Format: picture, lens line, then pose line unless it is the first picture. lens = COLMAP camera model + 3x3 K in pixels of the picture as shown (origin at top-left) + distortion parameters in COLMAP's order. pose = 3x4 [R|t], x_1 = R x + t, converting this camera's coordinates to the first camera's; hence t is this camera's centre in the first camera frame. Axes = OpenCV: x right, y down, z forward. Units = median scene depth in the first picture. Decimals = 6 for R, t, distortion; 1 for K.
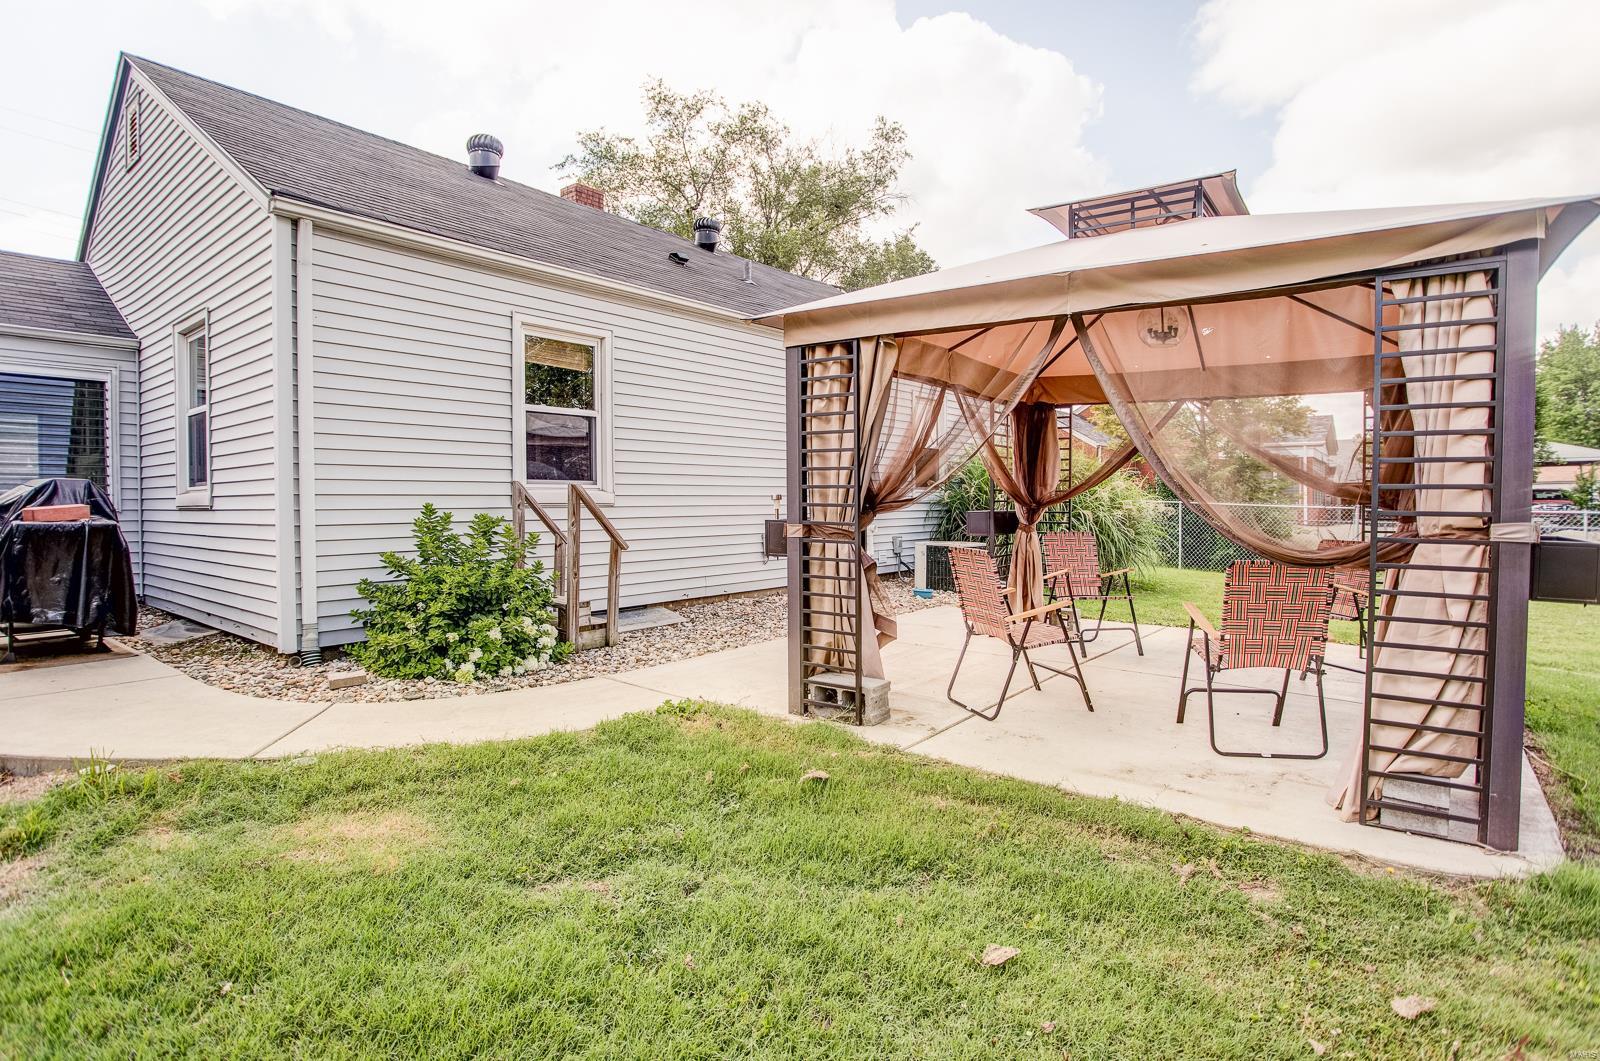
lens RADIAL K [[868.9, 0, 800.0], [0, 868.9, 530.5], [0, 0, 1]] dist [-0.052077, 0.001124]
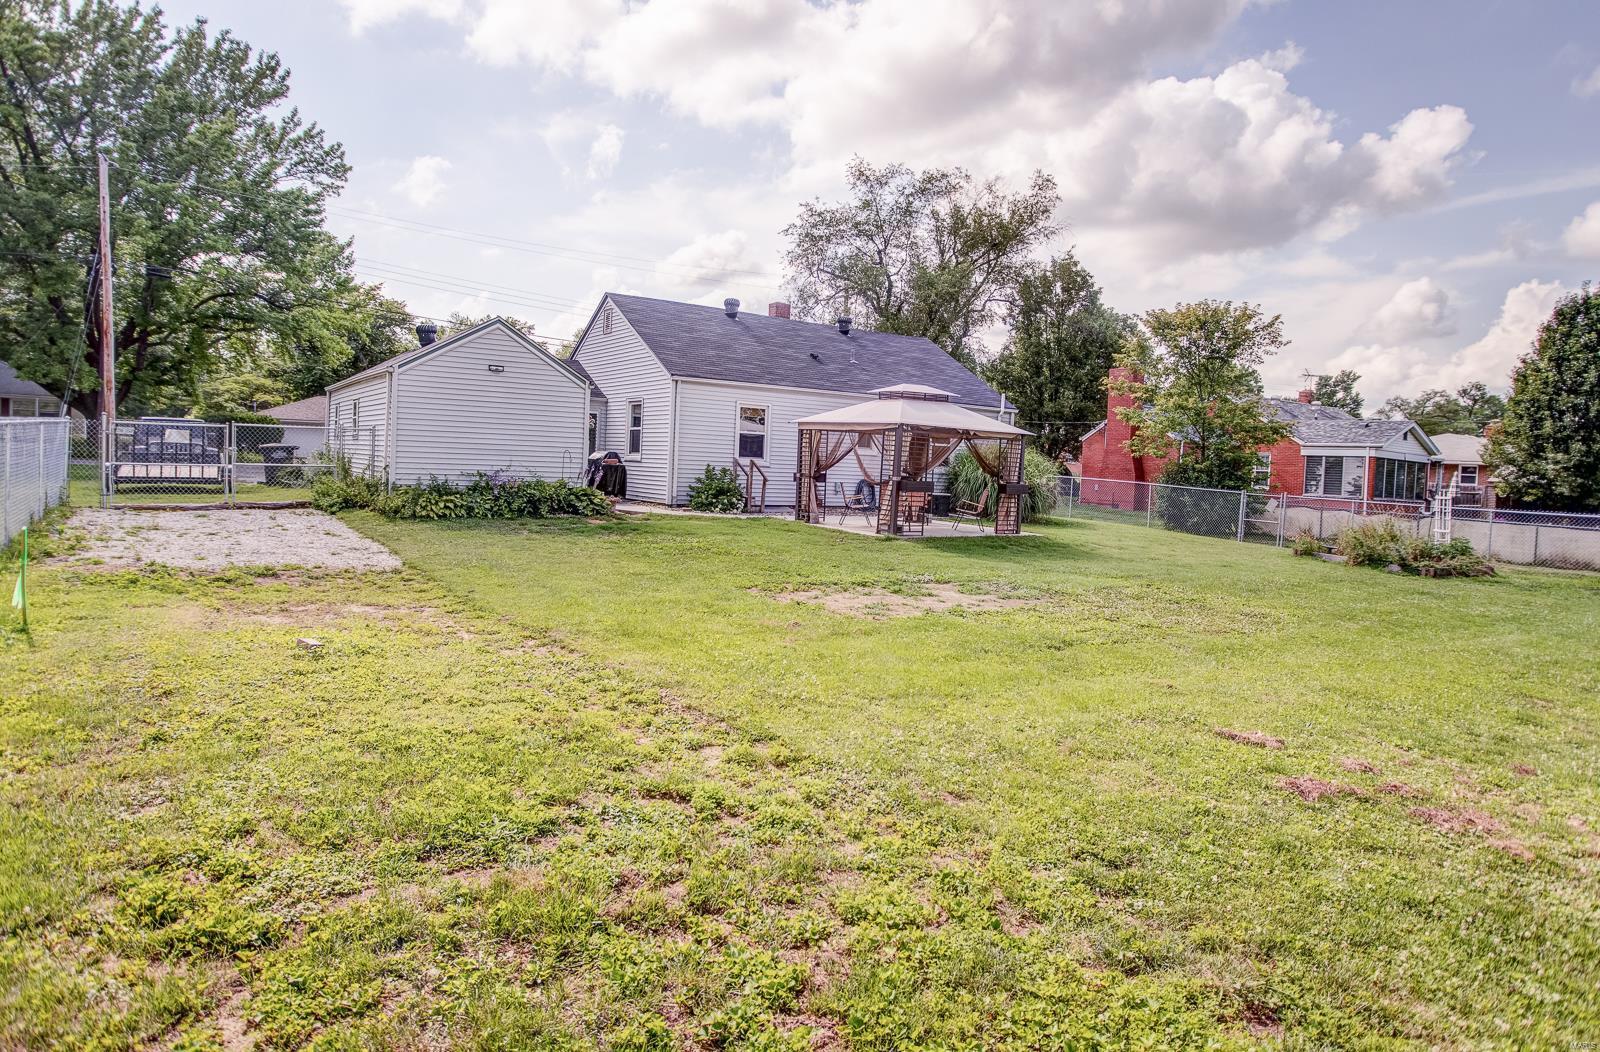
lens RADIAL K [[1031.6, 0, 800.0], [0, 1031.6, 526.0], [0, 0, 1]] dist [-0.000916, -0.000107]
pose [[0.960951, 0.061197, -0.269868, 0.875133], [-0.056501, 0.998086, 0.025141, 0.079198], [0.270890, -0.008911, 0.962569, -2.406601]]
